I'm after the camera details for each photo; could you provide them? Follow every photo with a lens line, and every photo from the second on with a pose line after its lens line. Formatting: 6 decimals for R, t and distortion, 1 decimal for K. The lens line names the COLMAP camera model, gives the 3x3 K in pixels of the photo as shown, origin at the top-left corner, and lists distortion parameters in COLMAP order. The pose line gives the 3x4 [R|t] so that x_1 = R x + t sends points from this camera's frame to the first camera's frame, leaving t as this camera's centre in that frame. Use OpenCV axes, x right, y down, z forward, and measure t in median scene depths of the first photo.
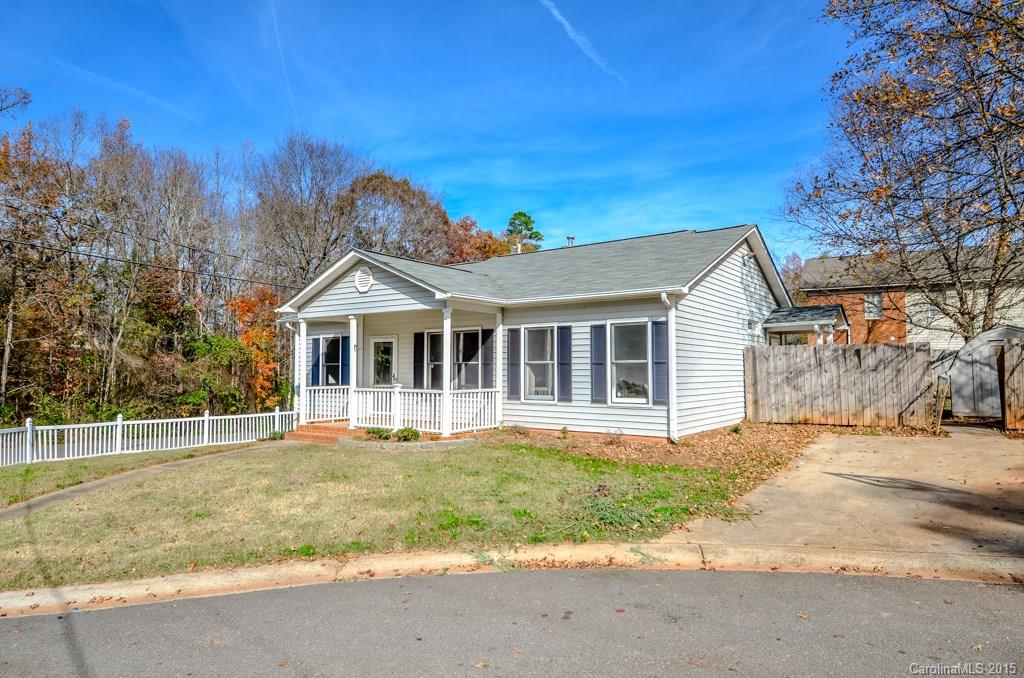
lens RADIAL K [[607.8, 0, 512.0], [0, 607.8, 339.0], [0, 0, 1]] dist [0.002410, 0.000126]
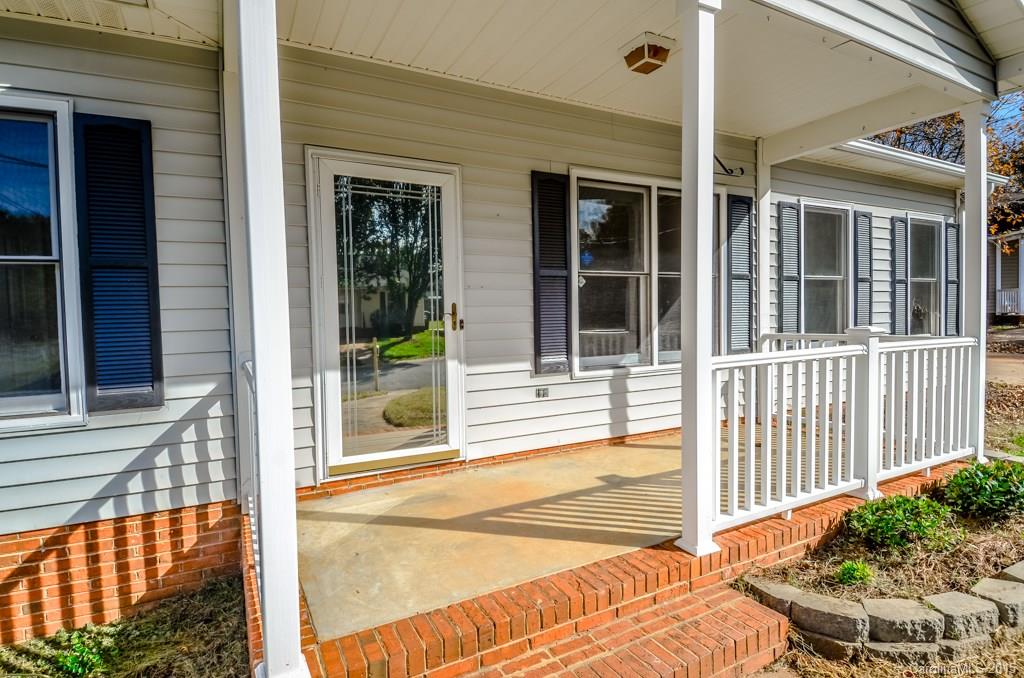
lens RADIAL K [[544.0, 0, 512.0], [0, 544.0, 339.0], [0, 0, 1]] dist [0.042761, -0.043317]
pose [[0.430337, -0.076488, 0.899422, -0.473568], [-0.049927, 0.992861, 0.108323, 0.051166], [-0.901286, -0.091521, 0.423446, 0.997118]]
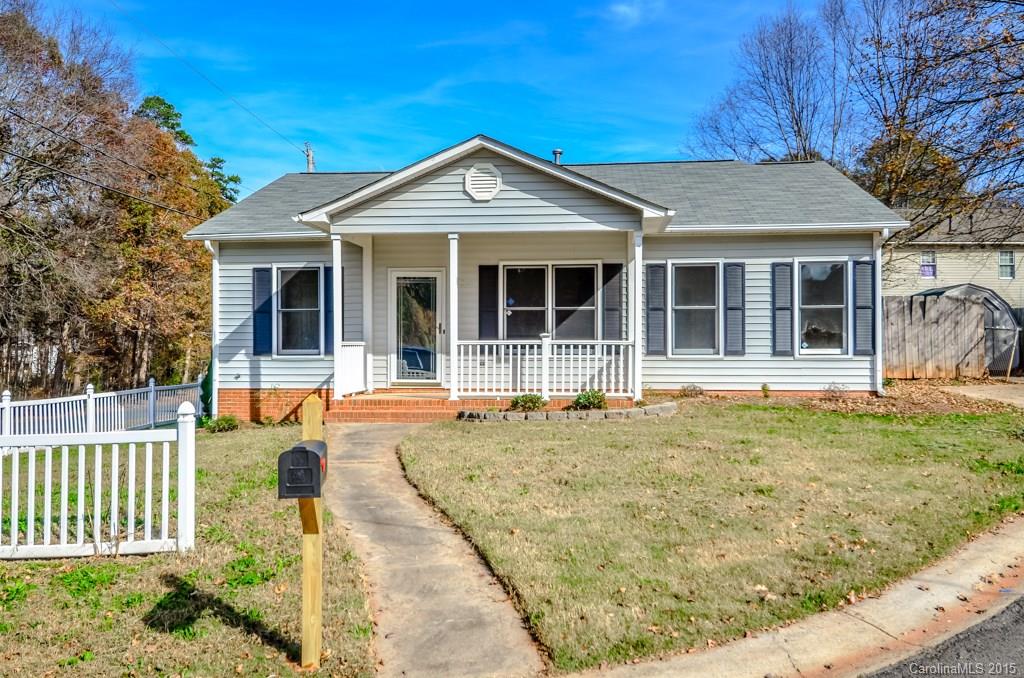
lens RADIAL K [[826.8, 0, 512.0], [0, 826.8, 339.0], [0, 0, 1]] dist [0.004989, -0.000567]
pose [[0.868363, 0.000567, 0.495929, -0.676899], [-0.023943, 0.998881, 0.040782, 0.039836], [-0.495351, -0.047288, 0.867405, 0.169460]]
